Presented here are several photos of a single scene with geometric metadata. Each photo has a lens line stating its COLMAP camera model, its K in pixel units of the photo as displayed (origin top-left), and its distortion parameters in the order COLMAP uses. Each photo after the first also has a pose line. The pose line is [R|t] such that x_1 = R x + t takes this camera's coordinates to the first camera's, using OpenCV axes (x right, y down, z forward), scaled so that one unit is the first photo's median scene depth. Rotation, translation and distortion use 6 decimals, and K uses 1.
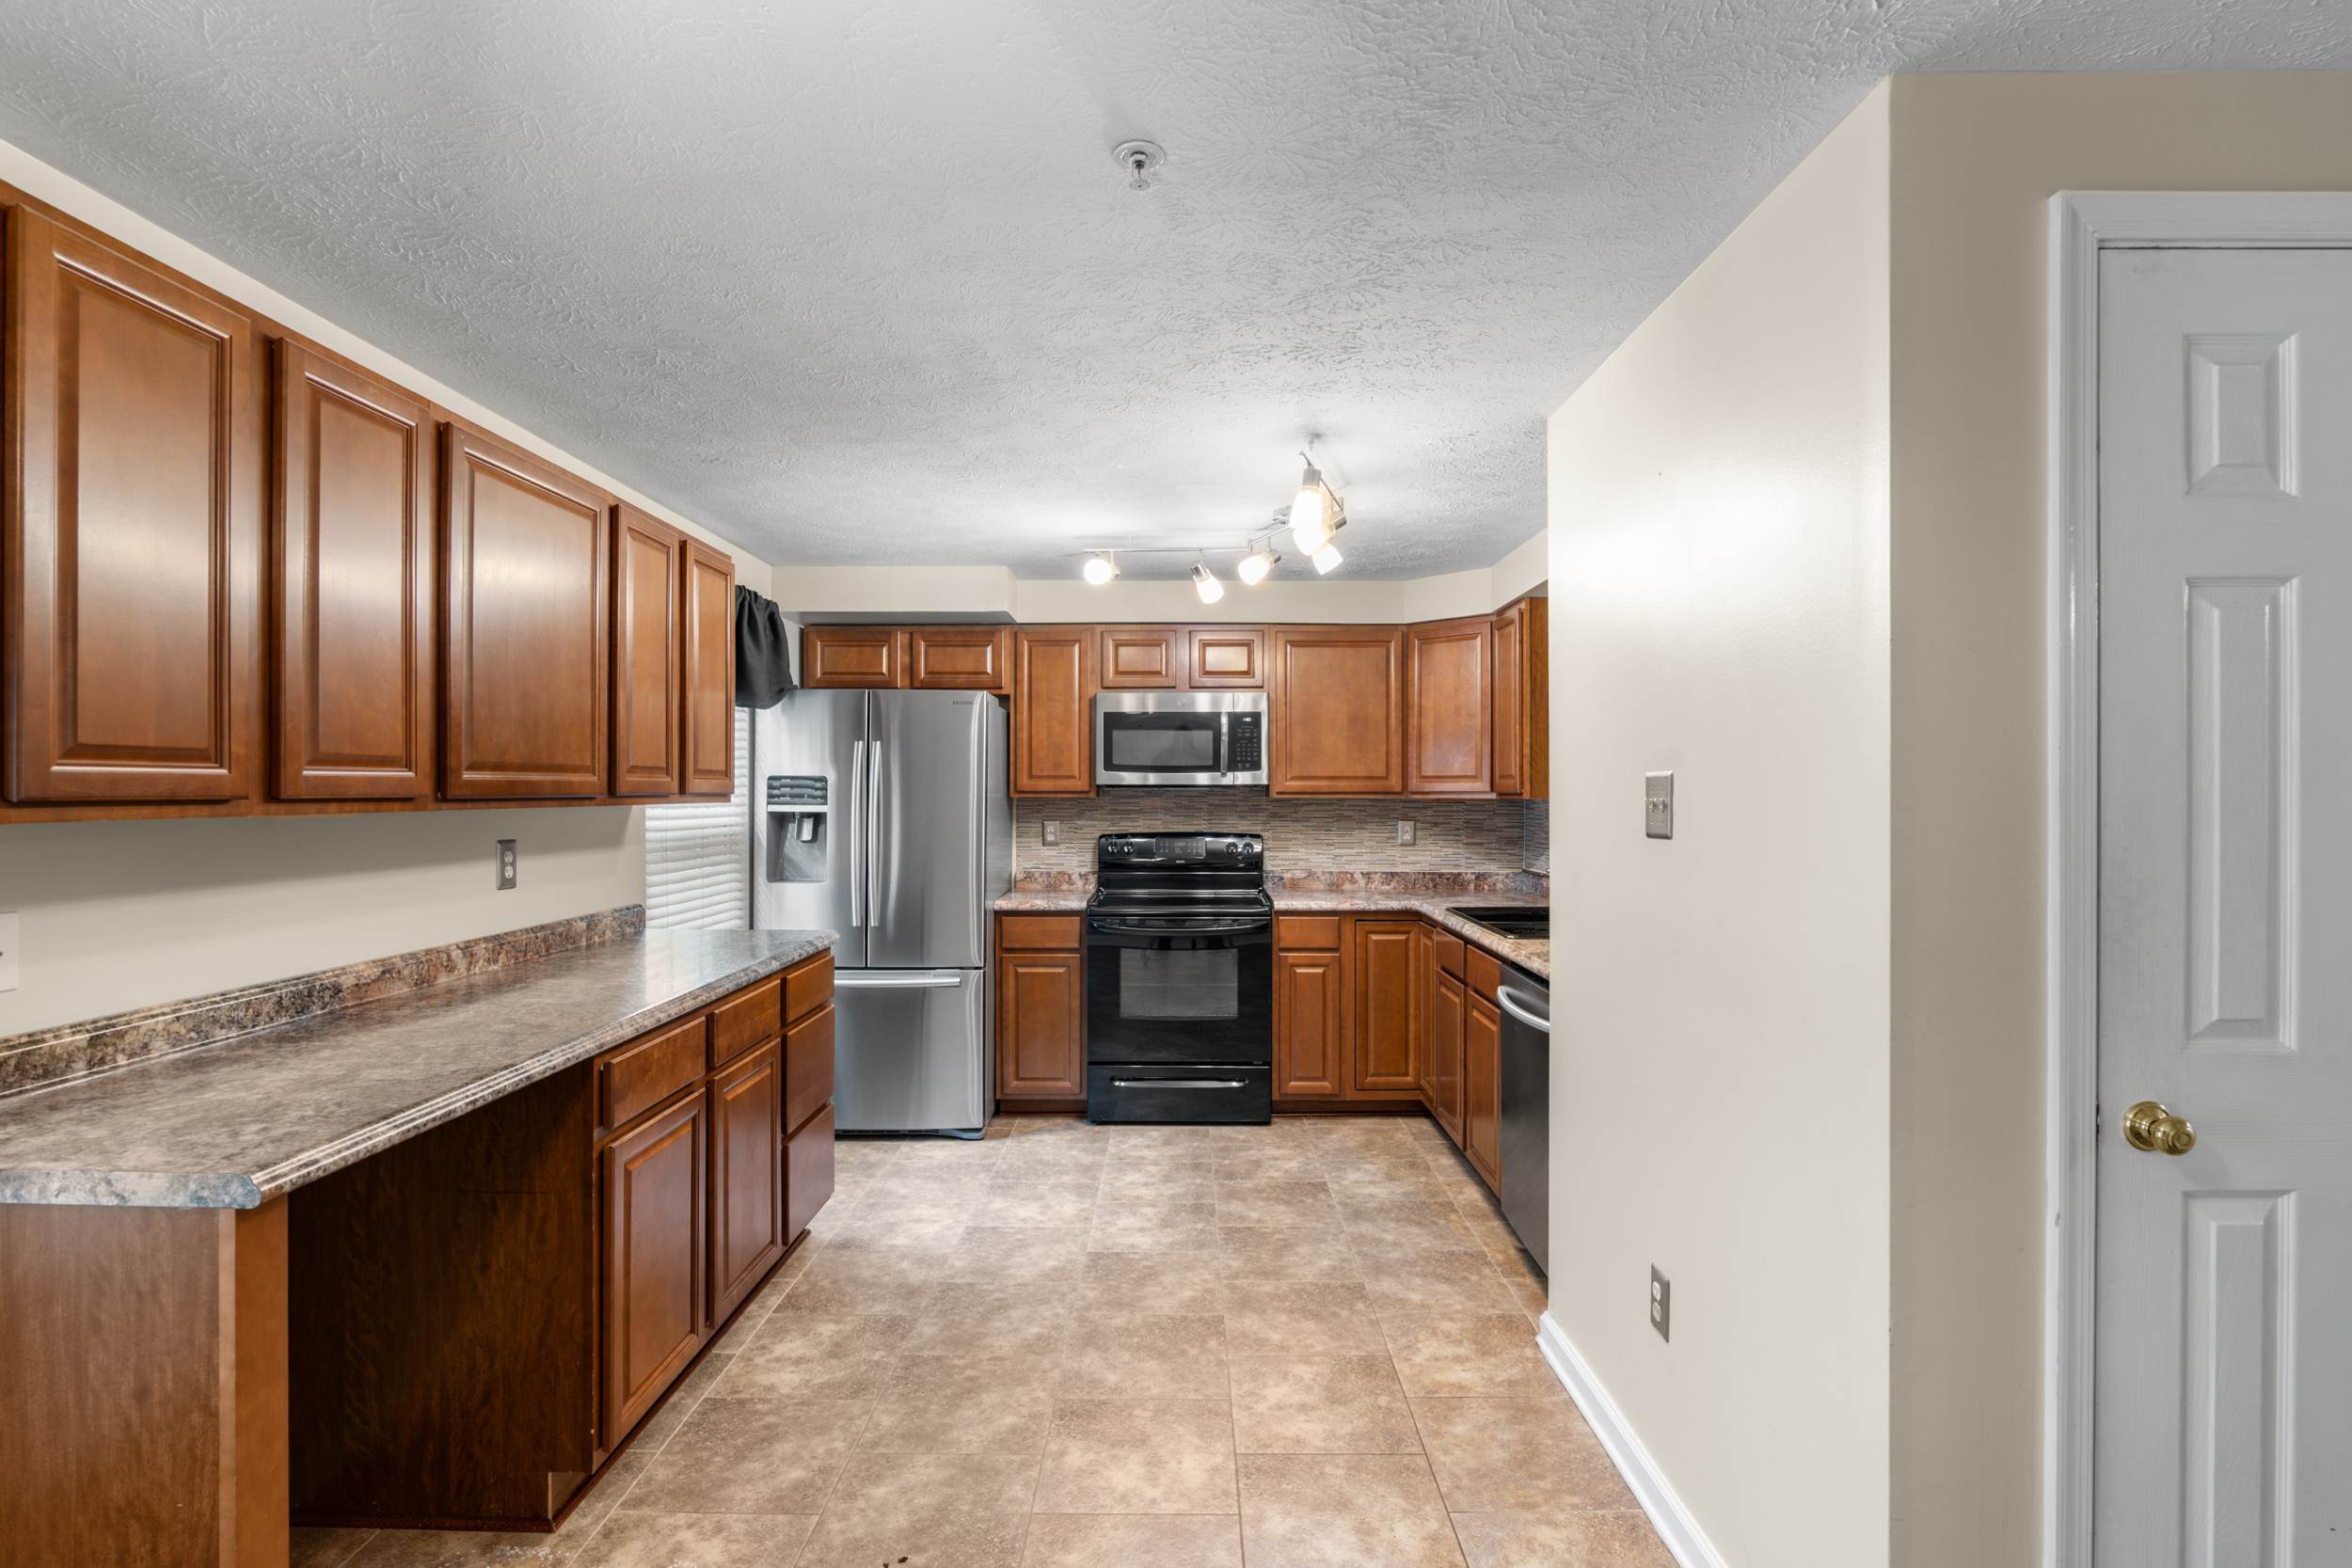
lens RADIAL K [[1096.2, 0, 1179.3], [0, 1096.2, 791.4], [0, 0, 1]] dist [-0.024006, 0.006178]
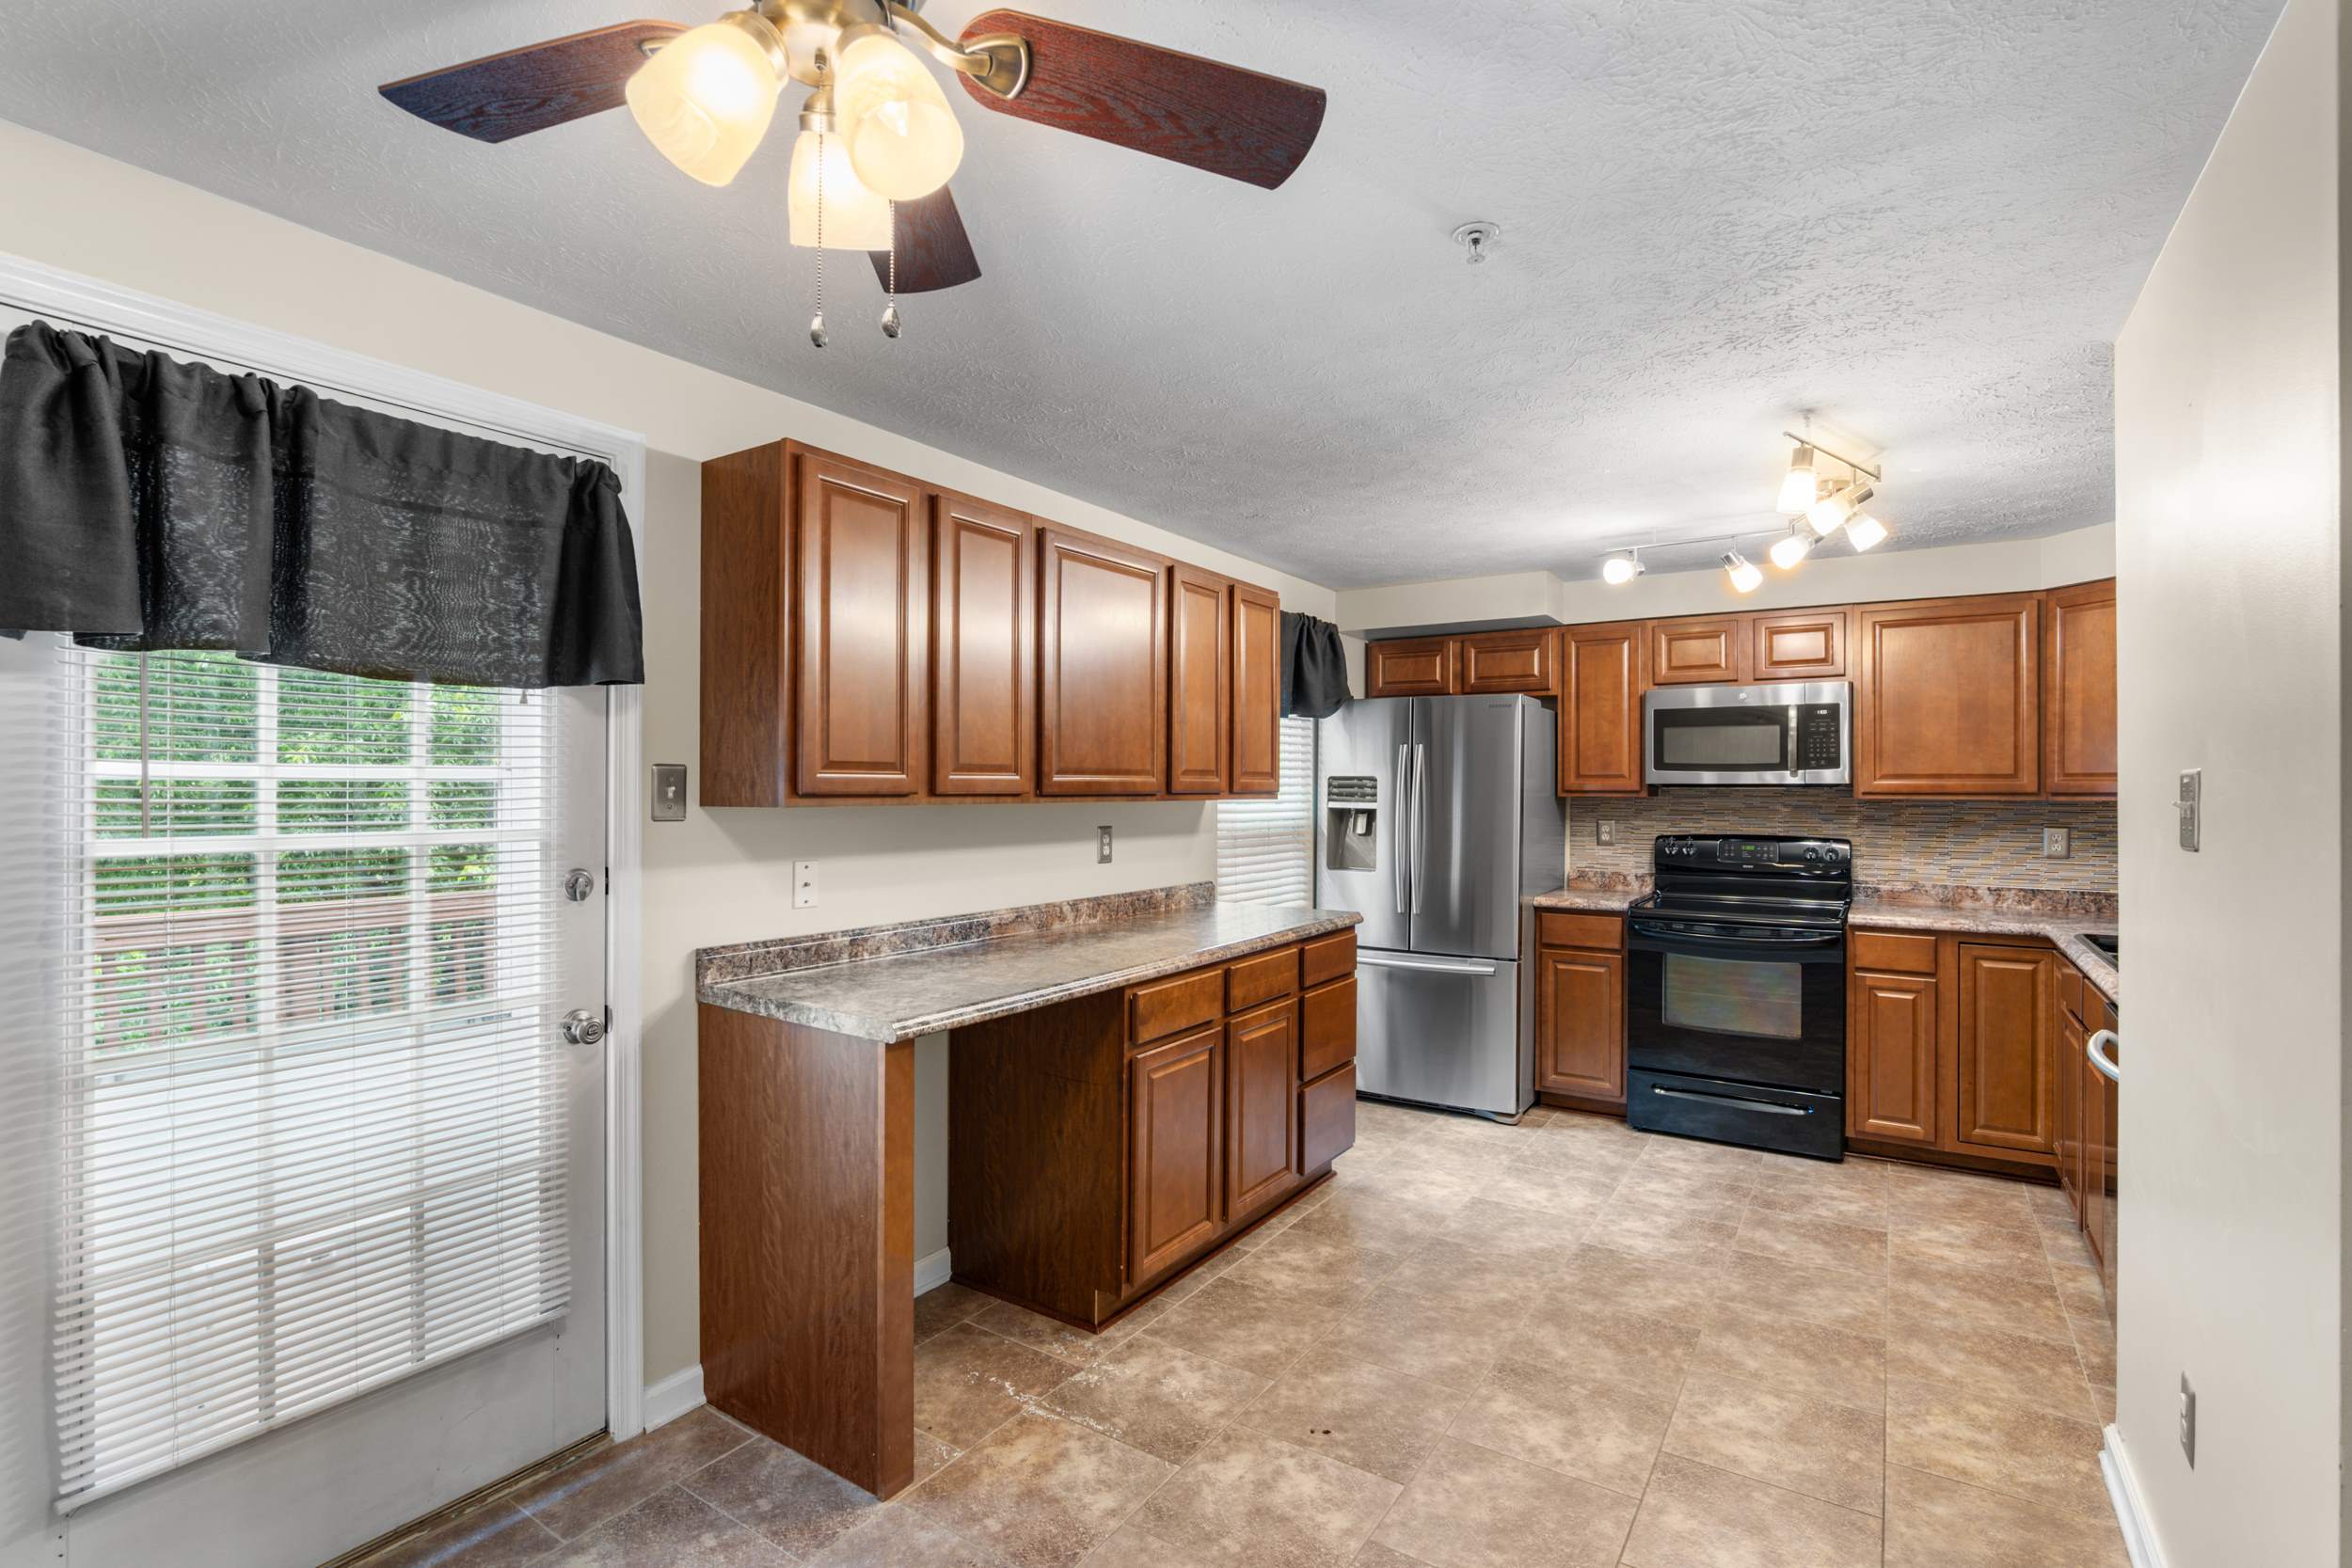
lens RADIAL K [[1095.3, 0, 1178.1], [0, 1095.3, 783.3], [0, 0, 1]] dist [-0.032013, 0.011872]
pose [[0.836197, -0.000113, -0.548429, 0.126745], [-0.003187, 0.999982, -0.005067, -0.000608], [0.548419, 0.005985, 0.836182, -0.046130]]
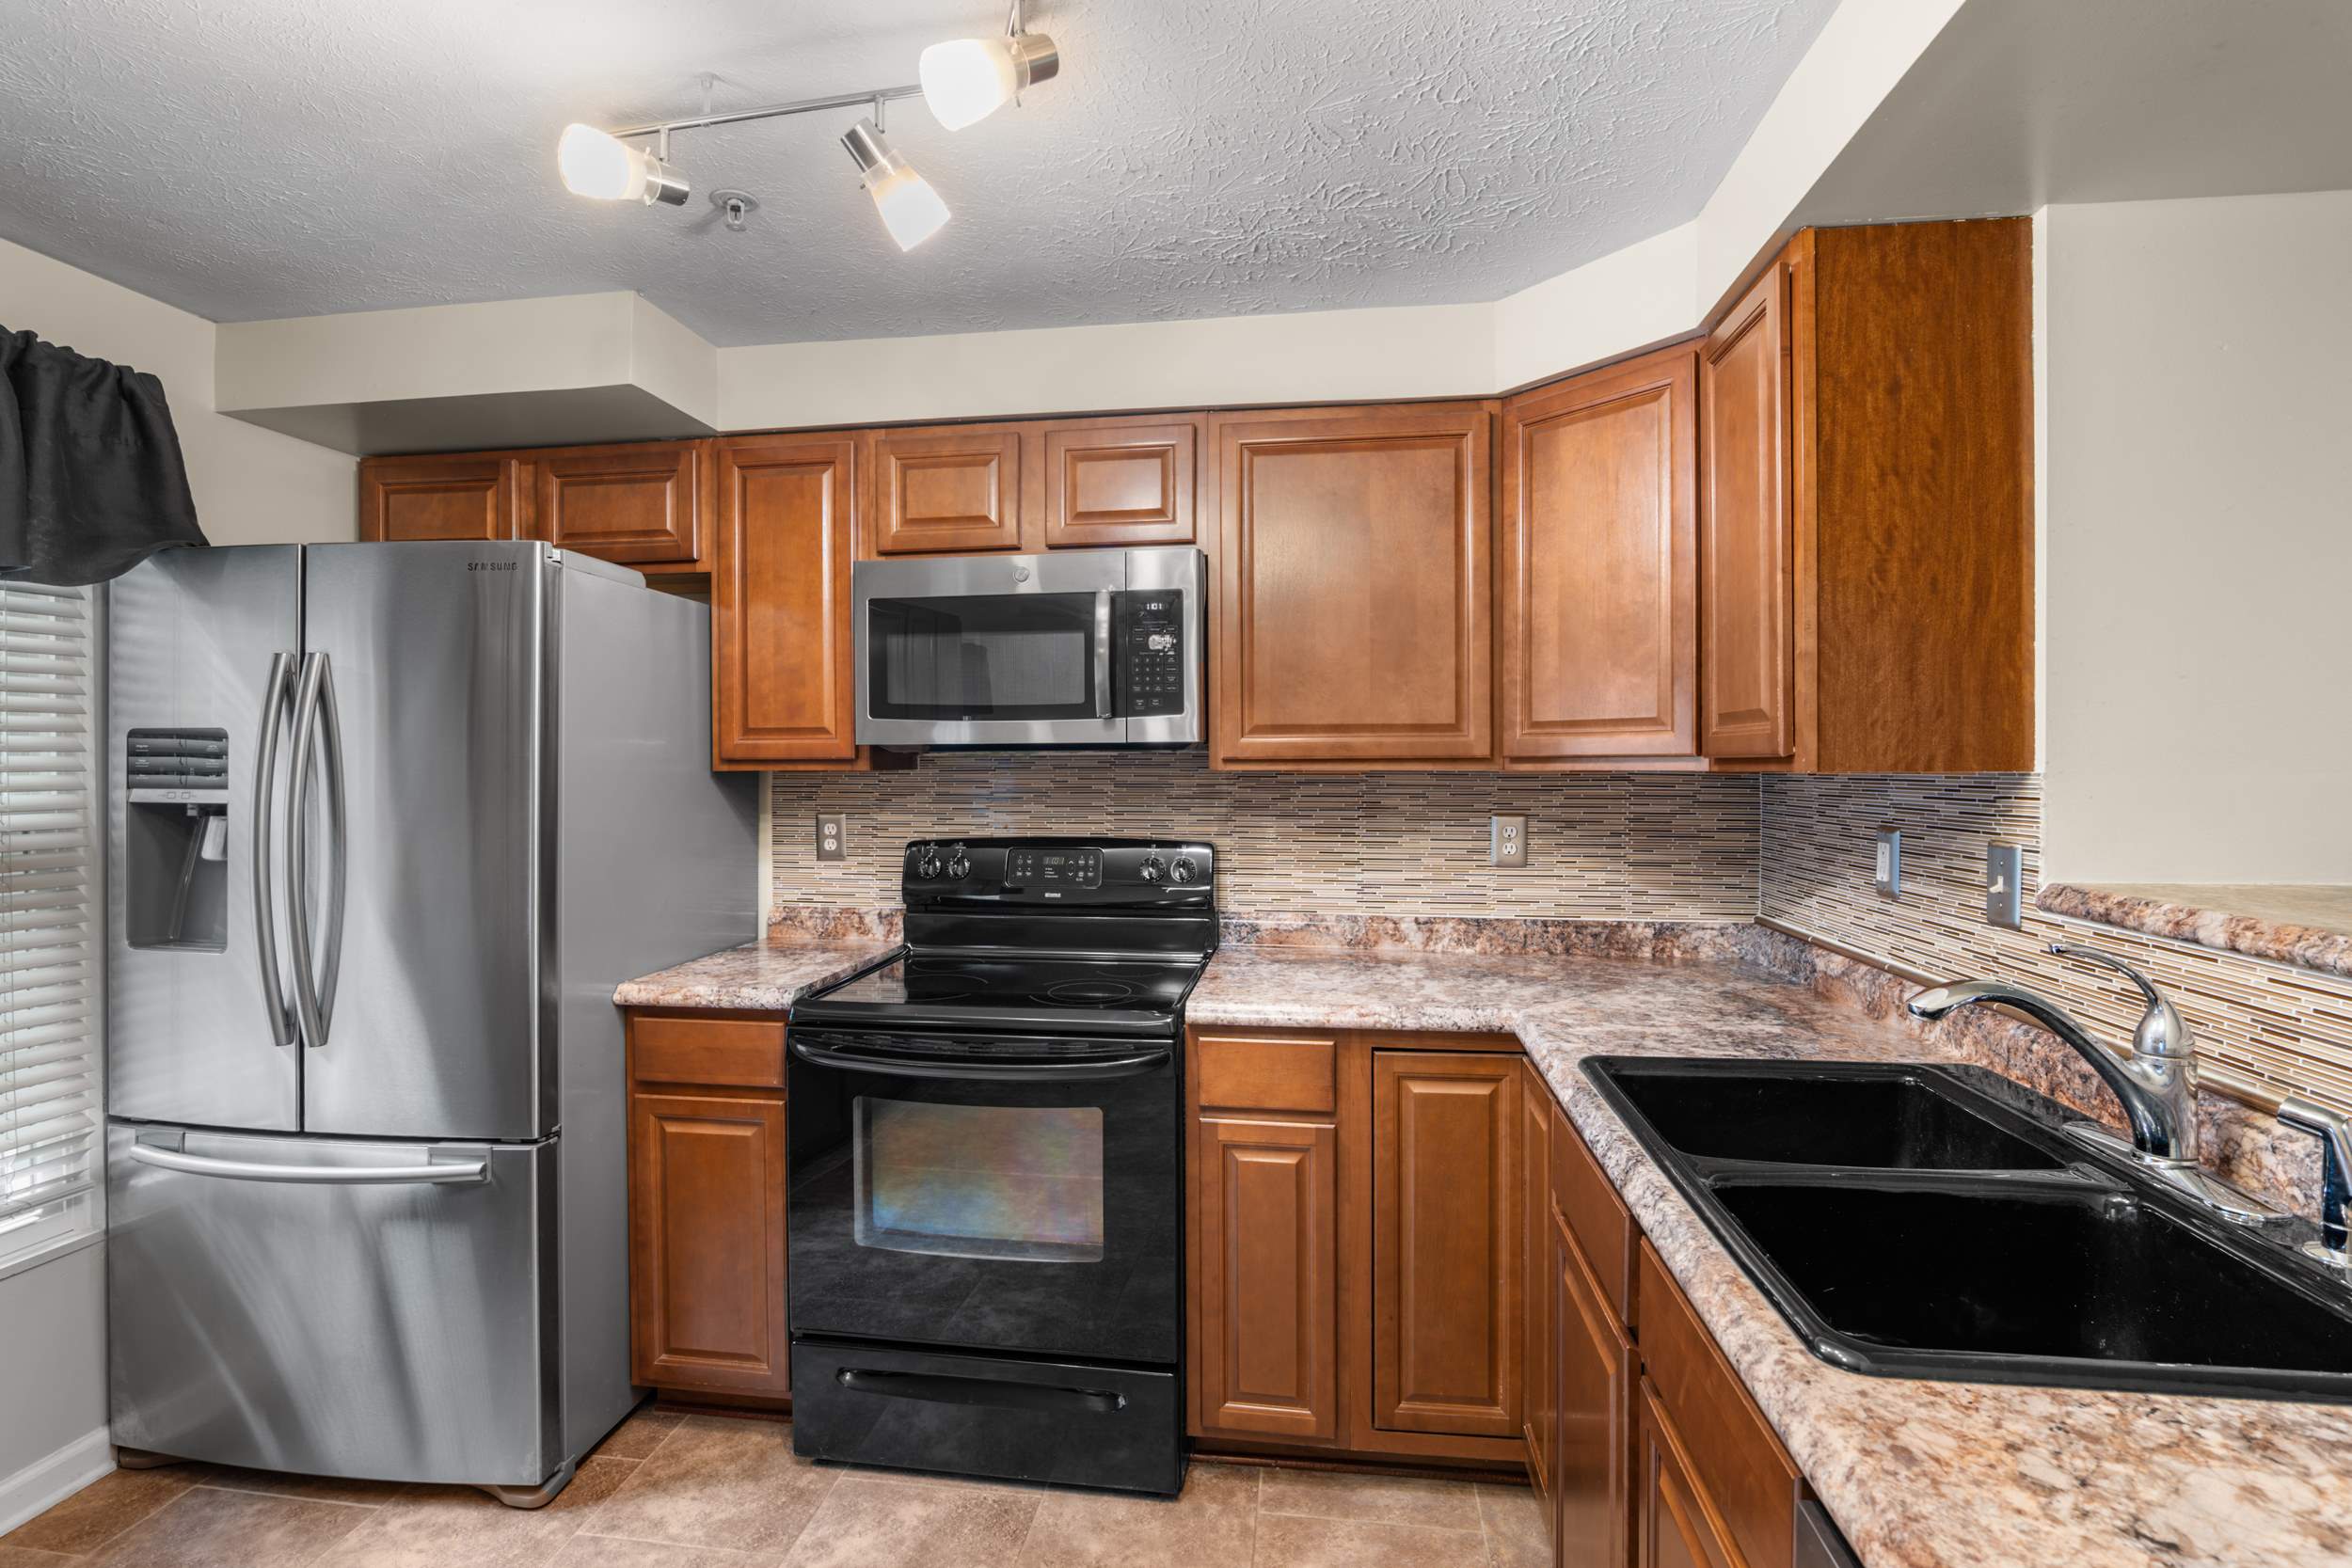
lens RADIAL K [[1091.2, 0, 1178.9], [0, 1091.2, 771.0], [0, 0, 1]] dist [-0.023798, 0.006826]
pose [[0.990564, -0.002679, -0.137026, 0.160871], [0.003639, 0.999971, 0.006761, 0.003083], [0.137004, -0.007196, 0.990544, 0.621386]]
